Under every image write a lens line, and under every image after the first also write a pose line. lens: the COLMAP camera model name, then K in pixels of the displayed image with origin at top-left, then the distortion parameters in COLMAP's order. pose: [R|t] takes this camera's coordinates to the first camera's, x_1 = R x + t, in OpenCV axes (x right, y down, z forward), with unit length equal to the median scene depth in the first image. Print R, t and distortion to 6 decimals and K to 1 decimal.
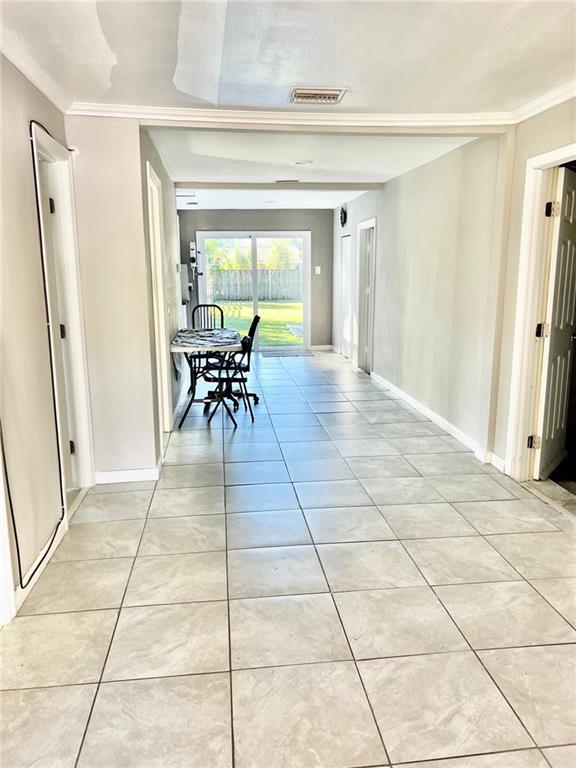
lens RADIAL K [[577.9, 0, 285.5], [0, 577.9, 380.9], [0, 0, 1]] dist [0.057776, -0.066261]
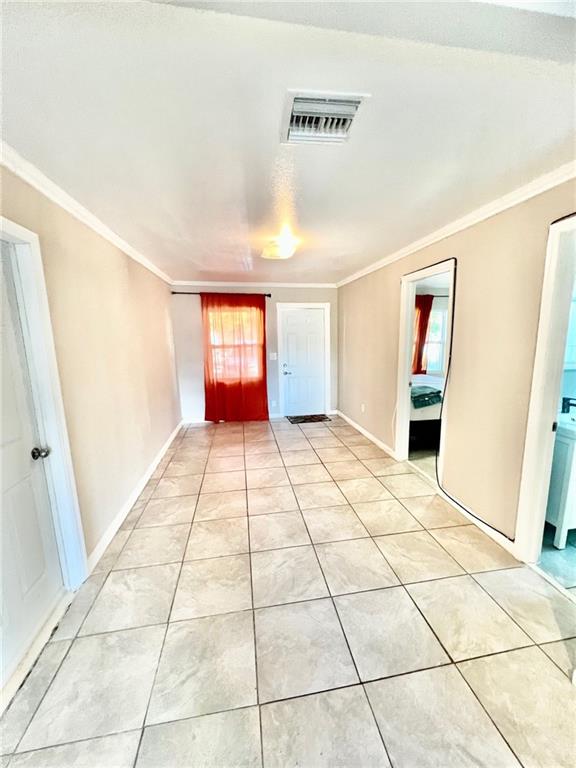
lens RADIAL K [[306.4, 0, 291.5], [0, 306.4, 384.3], [0, 0, 1]] dist [0.001041, -0.000210]
pose [[-0.998210, 0.031739, -0.050694, 0.095531], [0.011941, 0.936277, 0.351059, -0.260417], [0.058606, 0.349826, -0.934980, 1.187605]]
